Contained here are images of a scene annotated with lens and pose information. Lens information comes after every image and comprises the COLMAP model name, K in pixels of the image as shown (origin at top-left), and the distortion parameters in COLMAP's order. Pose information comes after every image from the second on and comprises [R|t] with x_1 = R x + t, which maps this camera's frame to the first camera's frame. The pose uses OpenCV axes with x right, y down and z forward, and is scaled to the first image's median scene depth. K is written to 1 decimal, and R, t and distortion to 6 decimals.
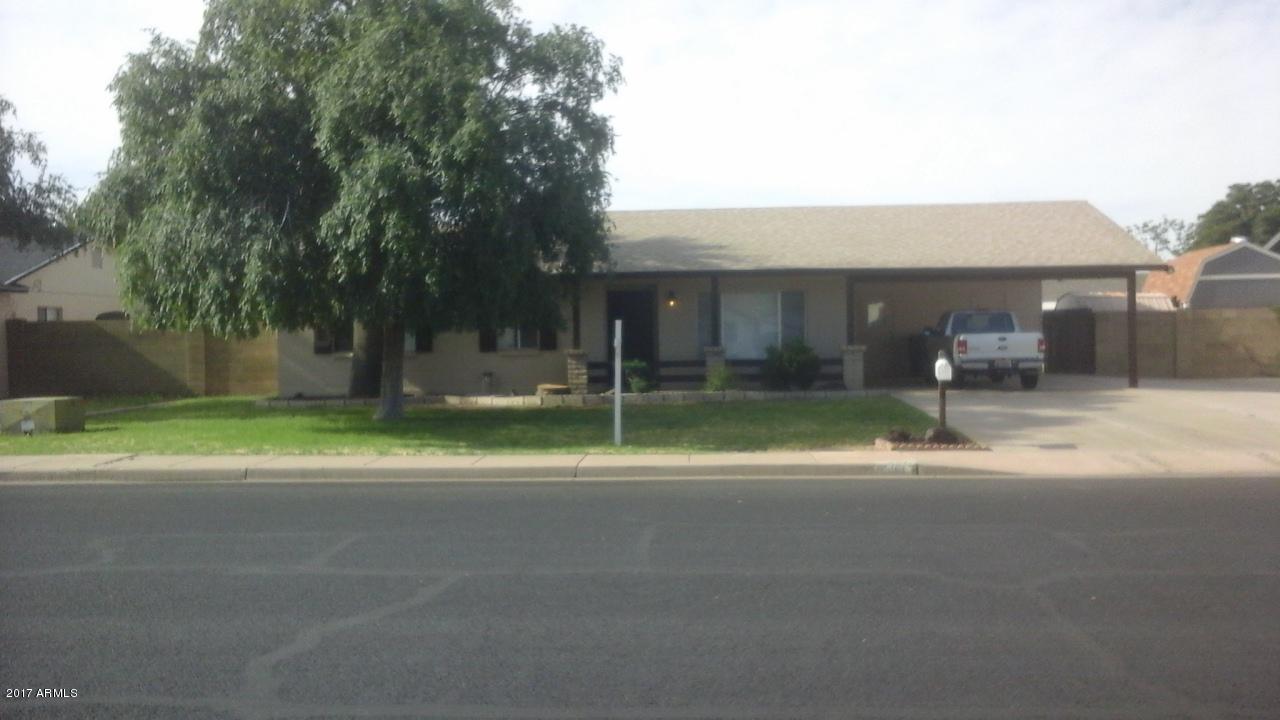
lens RADIAL K [[1217.2, 0, 638.3], [0, 1217.2, 352.9], [0, 0, 1]] dist [0.015335, 0.000000]
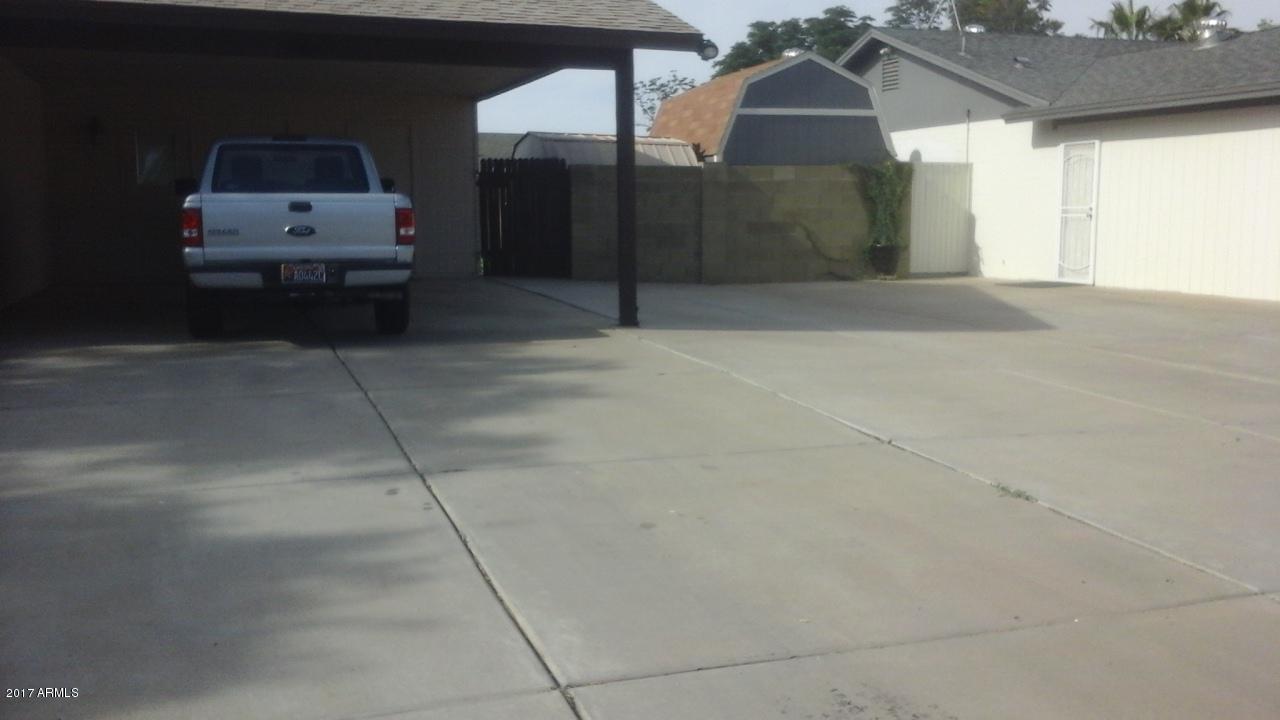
lens RADIAL K [[1217.2, 0, 638.4], [0, 1217.2, 361.1], [0, 0, 1]] dist [0.015335, 0.000000]
pose [[0.927537, -0.034461, 0.372139, 0.196092], [-0.004681, 0.994590, 0.103769, -0.002848], [-0.373702, -0.097992, 0.922358, 0.473285]]
